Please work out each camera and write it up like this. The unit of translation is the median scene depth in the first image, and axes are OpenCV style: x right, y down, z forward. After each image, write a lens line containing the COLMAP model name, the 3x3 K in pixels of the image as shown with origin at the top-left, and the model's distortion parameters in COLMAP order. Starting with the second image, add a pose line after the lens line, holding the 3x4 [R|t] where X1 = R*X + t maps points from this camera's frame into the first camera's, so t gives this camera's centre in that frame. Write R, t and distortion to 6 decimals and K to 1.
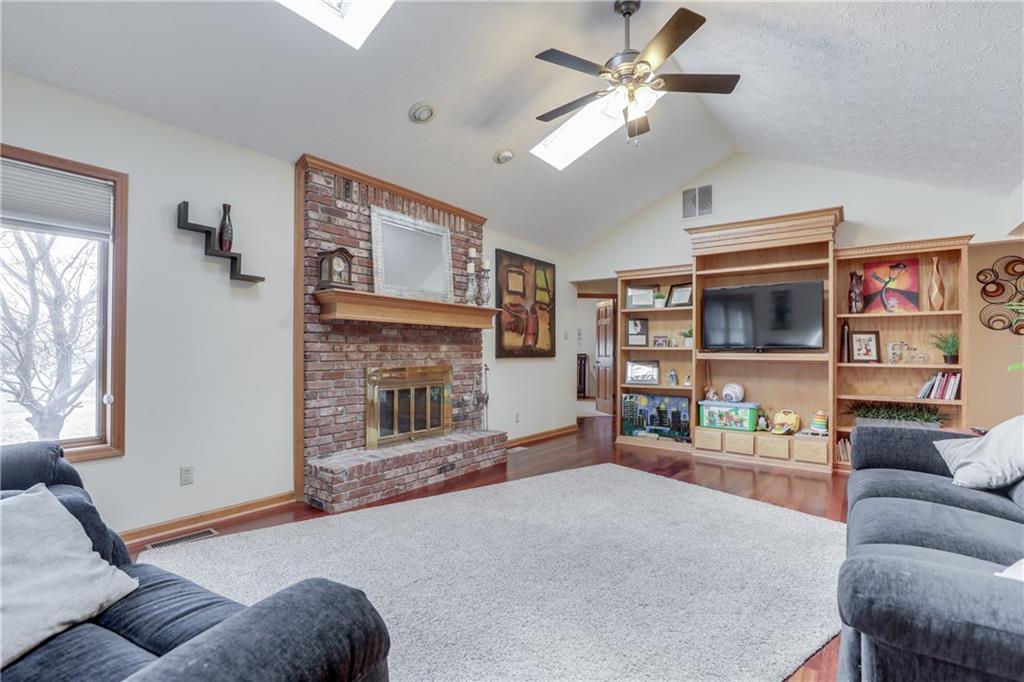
lens RADIAL K [[459.7, 0, 512.0], [0, 459.7, 341.0], [0, 0, 1]] dist [-0.003873, 0.000211]
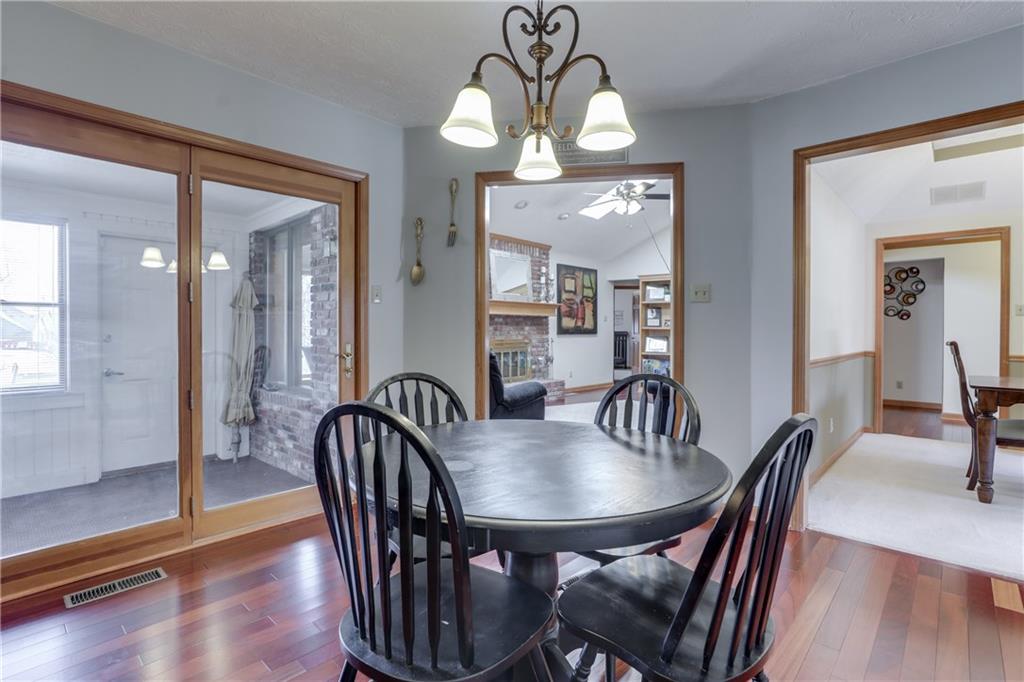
lens RADIAL K [[505.1, 0, 517.9], [0, 505.1, 328.0], [0, 0, 1]] dist [-0.000758, -0.000067]
pose [[0.996135, -0.000622, -0.087831, -0.017195], [0.002528, 0.999764, 0.021598, -0.022129], [0.087797, -0.021737, 0.995901, -0.705419]]
